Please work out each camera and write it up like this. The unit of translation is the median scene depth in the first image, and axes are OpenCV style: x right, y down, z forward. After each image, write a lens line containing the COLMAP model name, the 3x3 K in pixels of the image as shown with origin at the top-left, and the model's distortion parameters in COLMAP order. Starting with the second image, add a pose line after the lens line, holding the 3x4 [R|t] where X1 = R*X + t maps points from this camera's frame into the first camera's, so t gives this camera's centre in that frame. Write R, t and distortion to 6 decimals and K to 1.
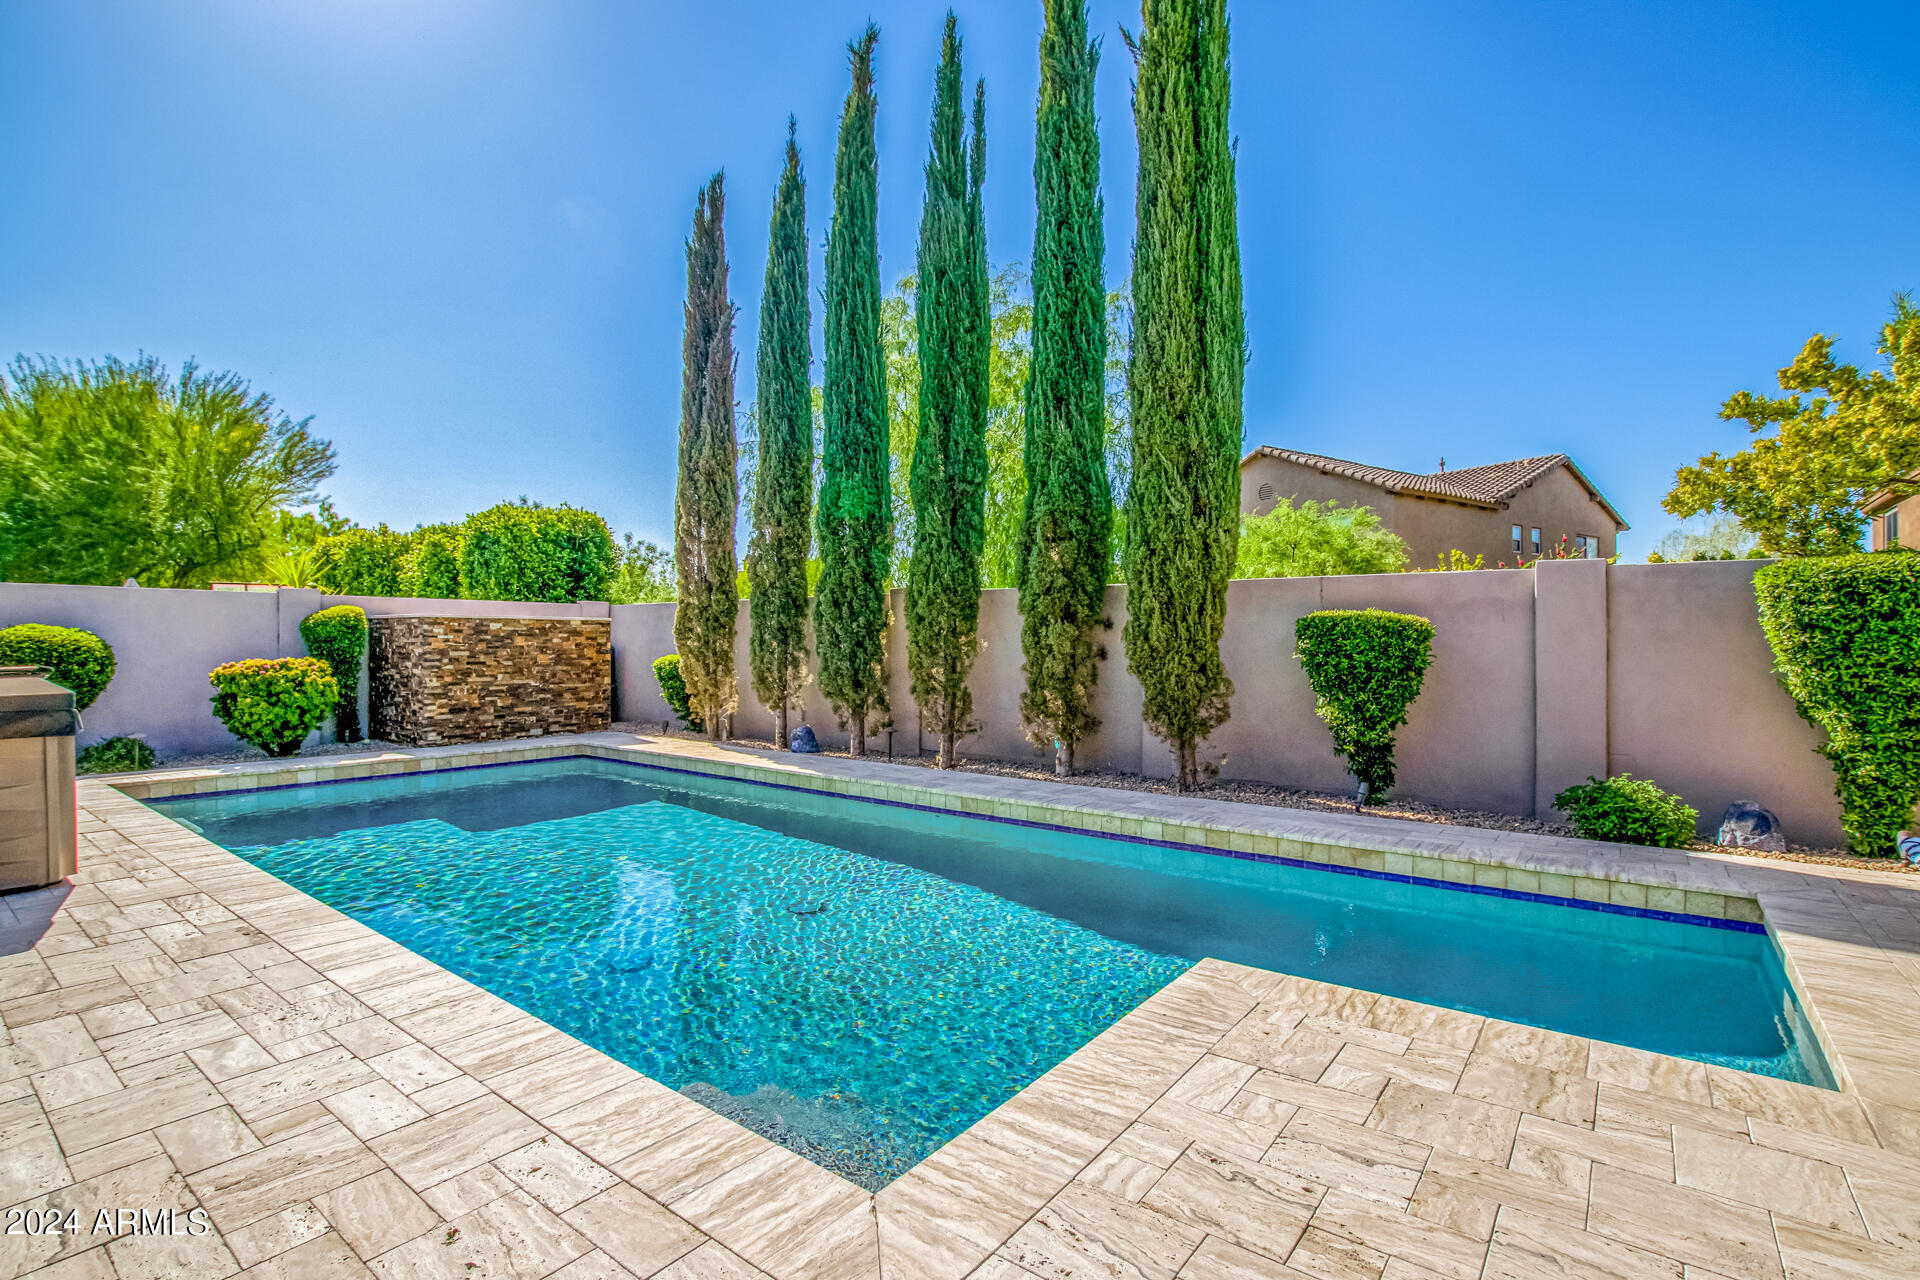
lens RADIAL K [[884.3, 0, 959.5], [0, 884.3, 645.3], [0, 0, 1]] dist [-0.036254, 0.005977]
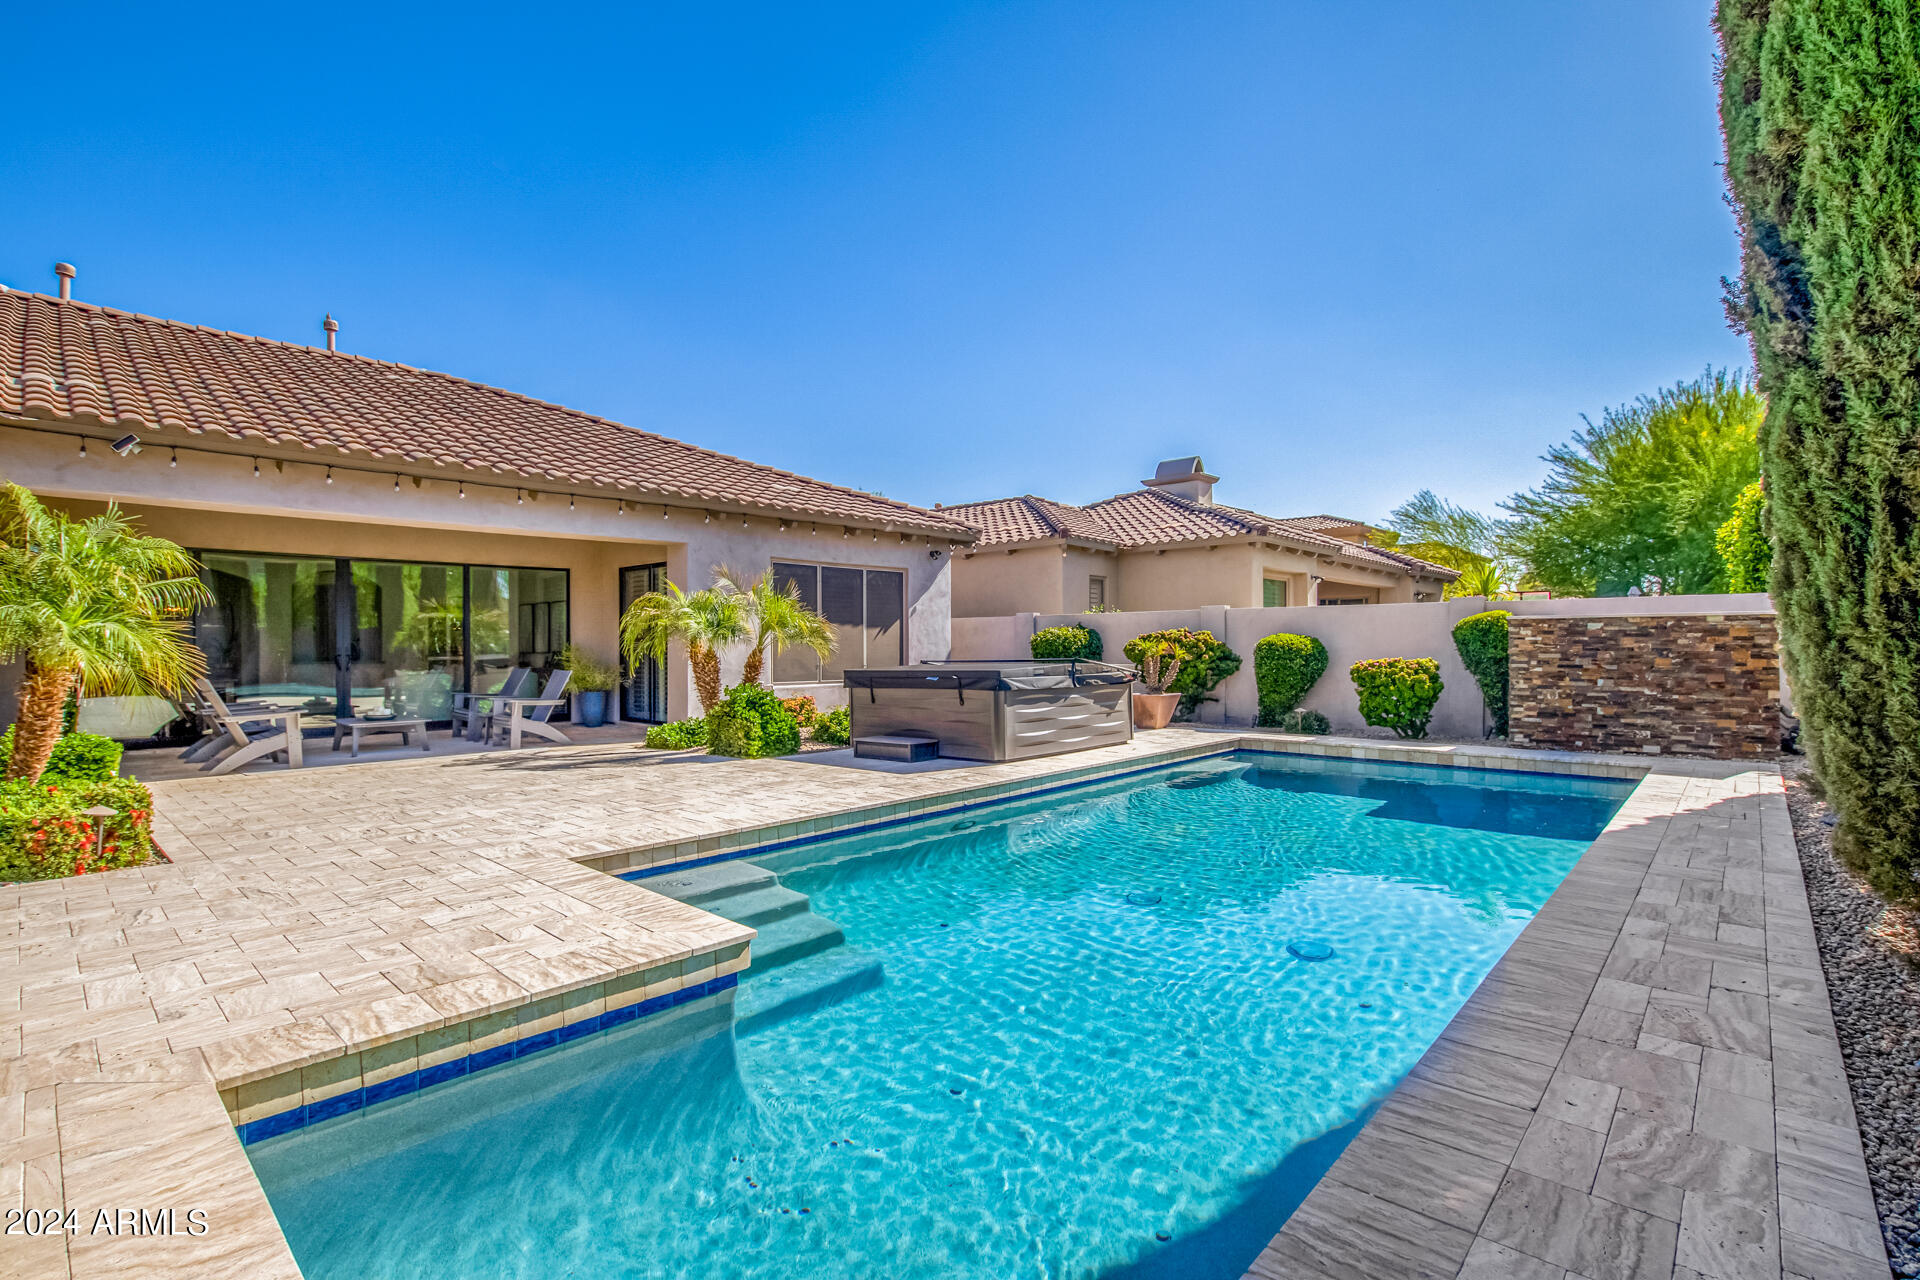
lens RADIAL K [[884.3, 0, 959.5], [0, 884.3, 645.3], [0, 0, 1]] dist [-0.036254, 0.005977]
pose [[-0.077077, -0.000652, -0.997025, 0.492387], [0.000635, 1.000000, -0.000703, -0.002131], [0.997025, -0.000687, -0.077077, 0.482239]]
